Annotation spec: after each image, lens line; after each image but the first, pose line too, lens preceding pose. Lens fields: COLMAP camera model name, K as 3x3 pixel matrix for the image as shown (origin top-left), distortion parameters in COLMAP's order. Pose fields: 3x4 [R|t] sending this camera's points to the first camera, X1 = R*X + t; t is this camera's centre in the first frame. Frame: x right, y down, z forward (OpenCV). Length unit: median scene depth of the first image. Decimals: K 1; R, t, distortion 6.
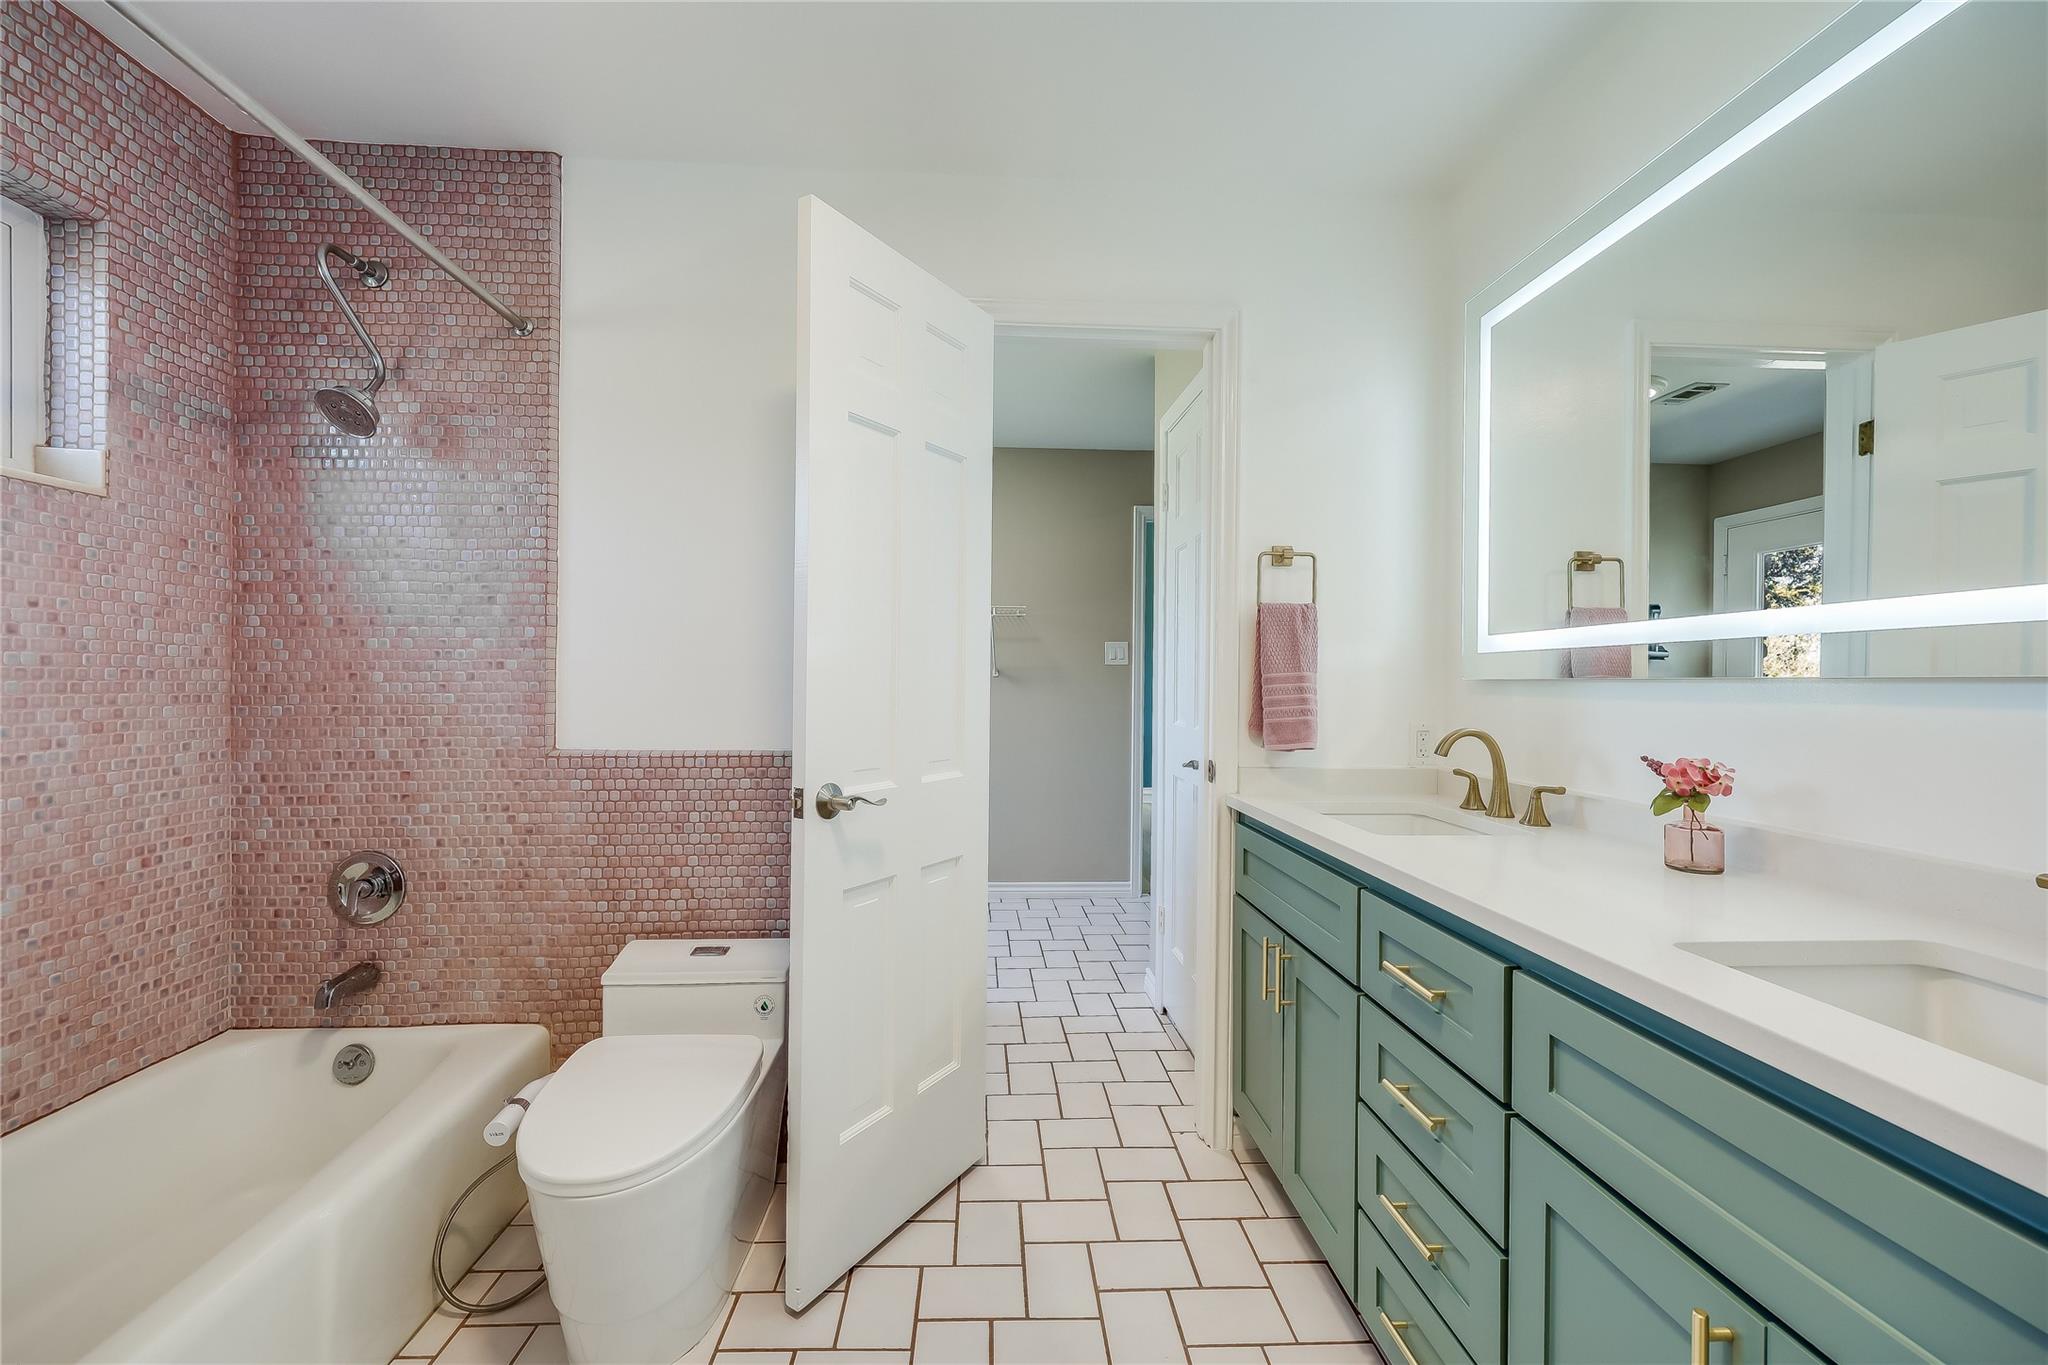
lens RADIAL K [[817.8, 0, 1019.1], [0, 817.8, 683.3], [0, 0, 1]] dist [-0.000365, 0.000488]
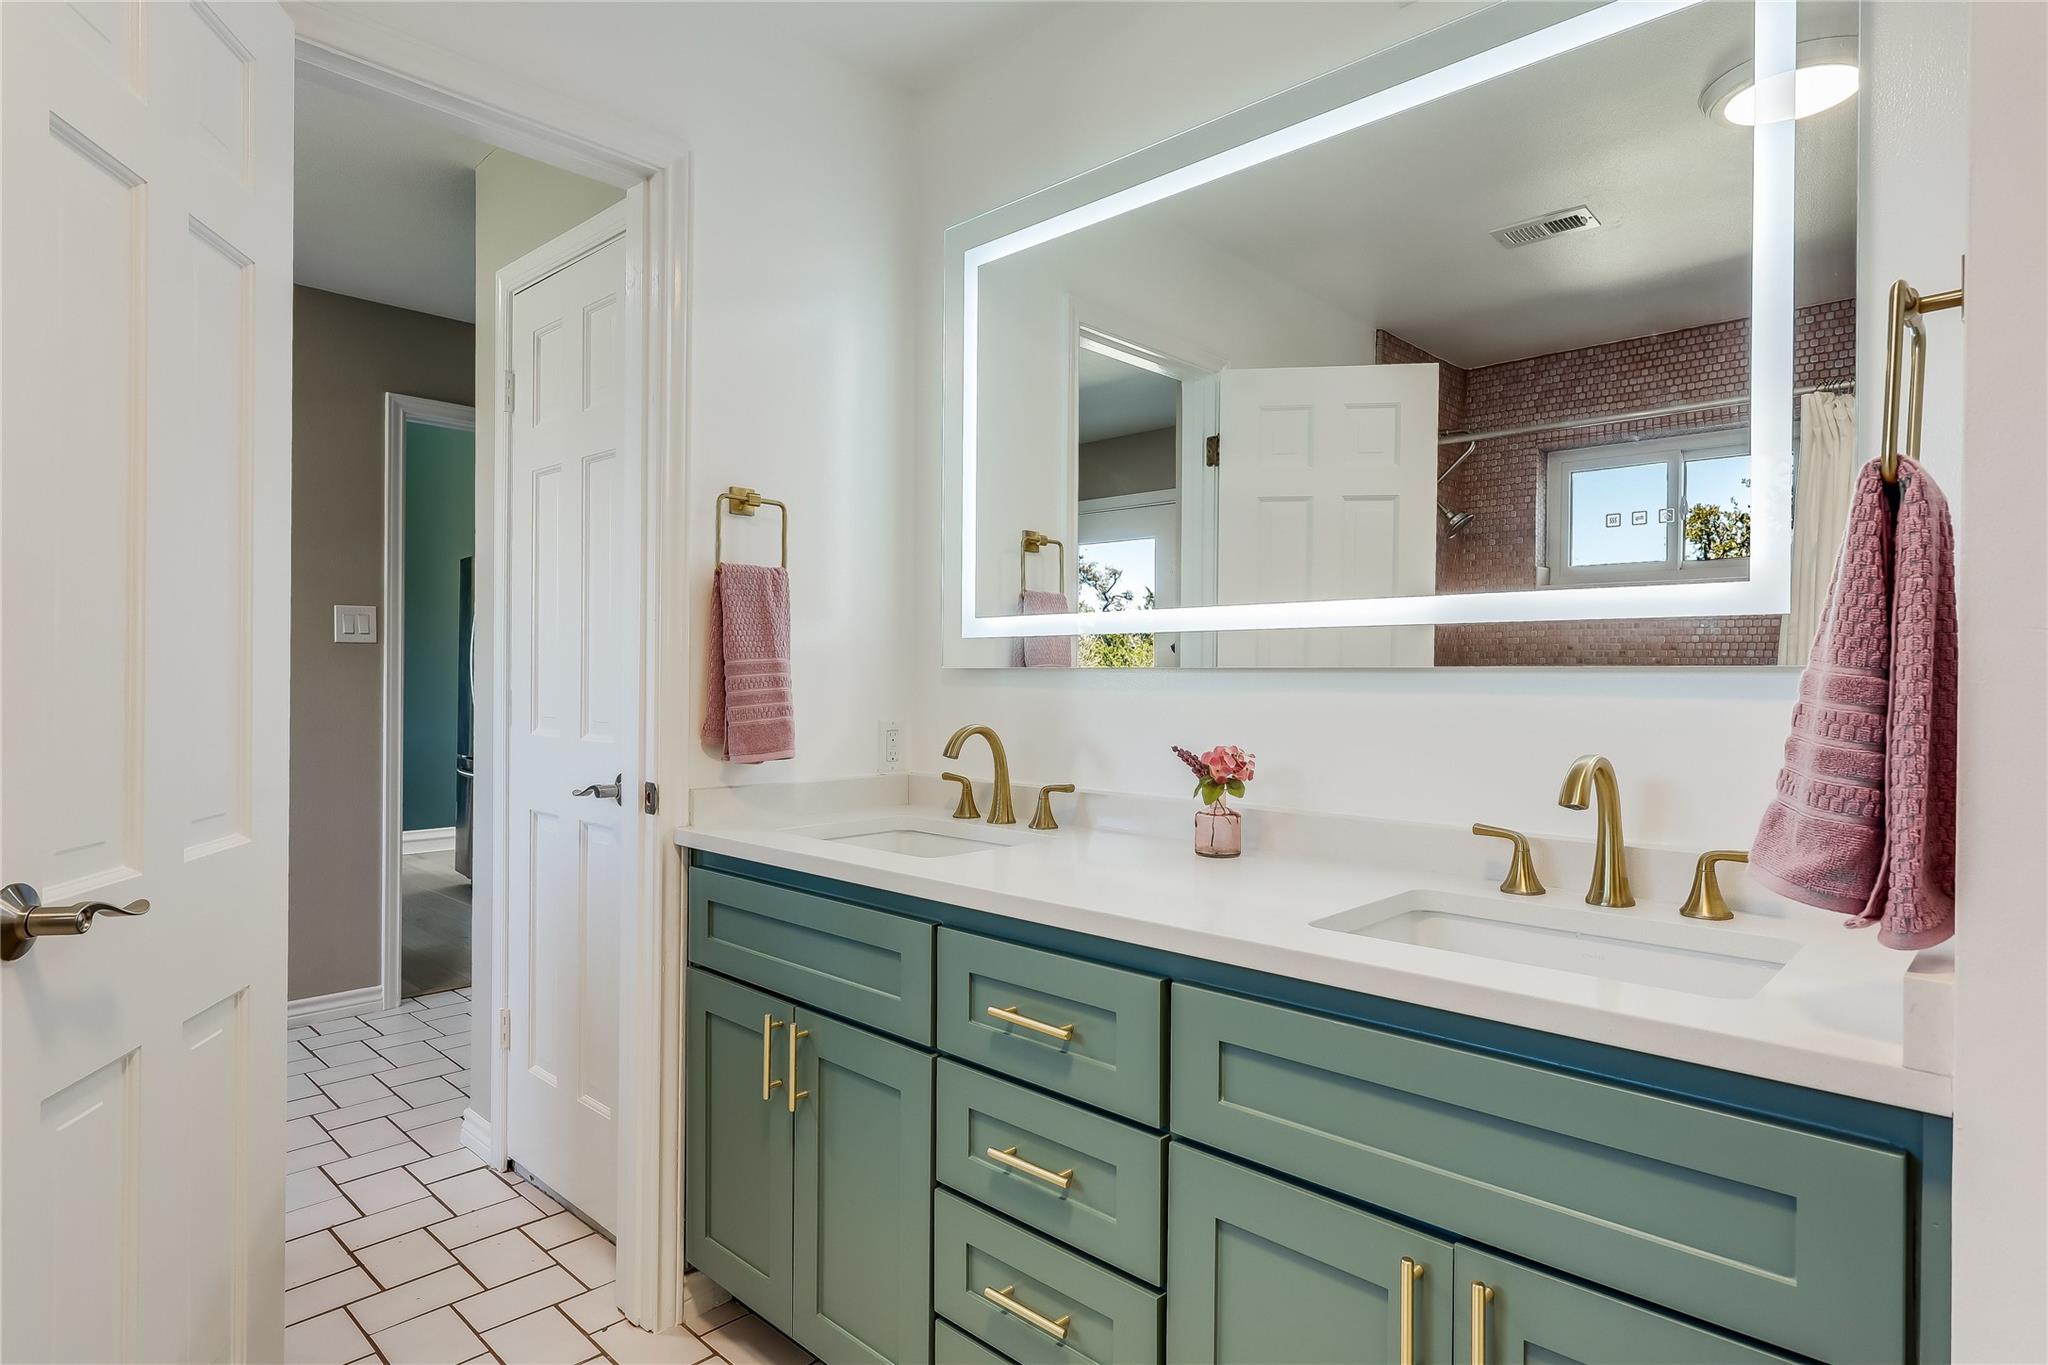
lens RADIAL K [[1089.1, 0, 1019.0], [0, 1089.1, 683.0], [0, 0, 1]] dist [0.002189, -0.002054]
pose [[0.731983, -0.006567, 0.681291, -0.180389], [-0.000263, 0.999951, 0.009921, -0.000512], [-0.681323, -0.007441, 0.731945, 0.108727]]
